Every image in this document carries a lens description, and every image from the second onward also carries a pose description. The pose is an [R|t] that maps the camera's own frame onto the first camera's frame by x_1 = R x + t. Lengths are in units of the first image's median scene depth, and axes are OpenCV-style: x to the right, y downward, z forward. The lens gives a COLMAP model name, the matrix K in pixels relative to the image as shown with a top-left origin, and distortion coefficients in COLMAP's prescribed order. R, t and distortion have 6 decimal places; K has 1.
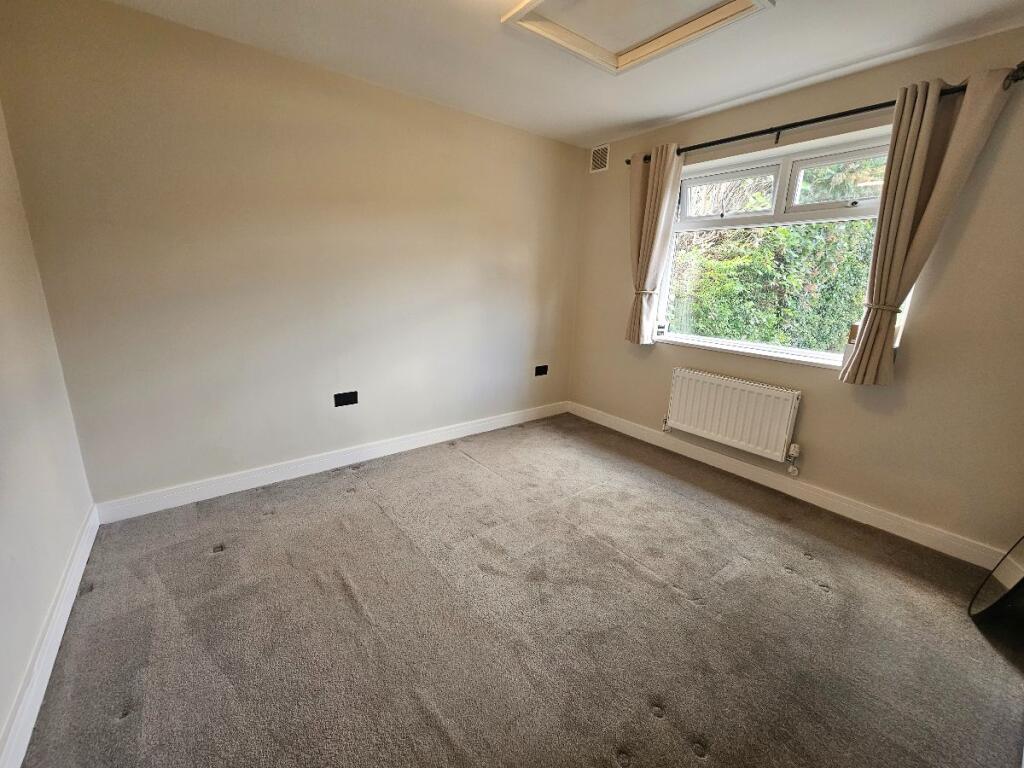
lens RADIAL K [[418.7, 0, 509.1], [0, 418.7, 382.5], [0, 0, 1]] dist [0.003008, 0.000477]
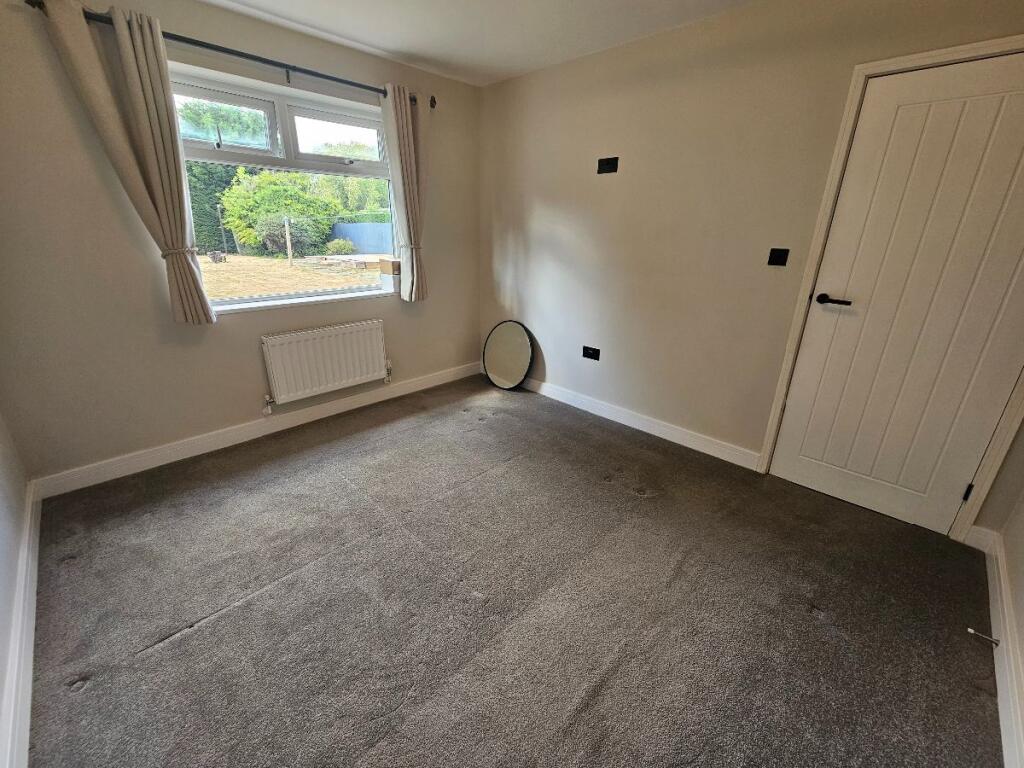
lens RADIAL K [[418.7, 0, 509.1], [0, 418.7, 382.5], [0, 0, 1]] dist [0.003008, 0.000477]
pose [[-0.134293, -0.366756, 0.920573, -0.539857], [0.232579, 0.891373, 0.389051, -0.190690], [-0.963261, 0.266353, -0.034406, 0.664544]]
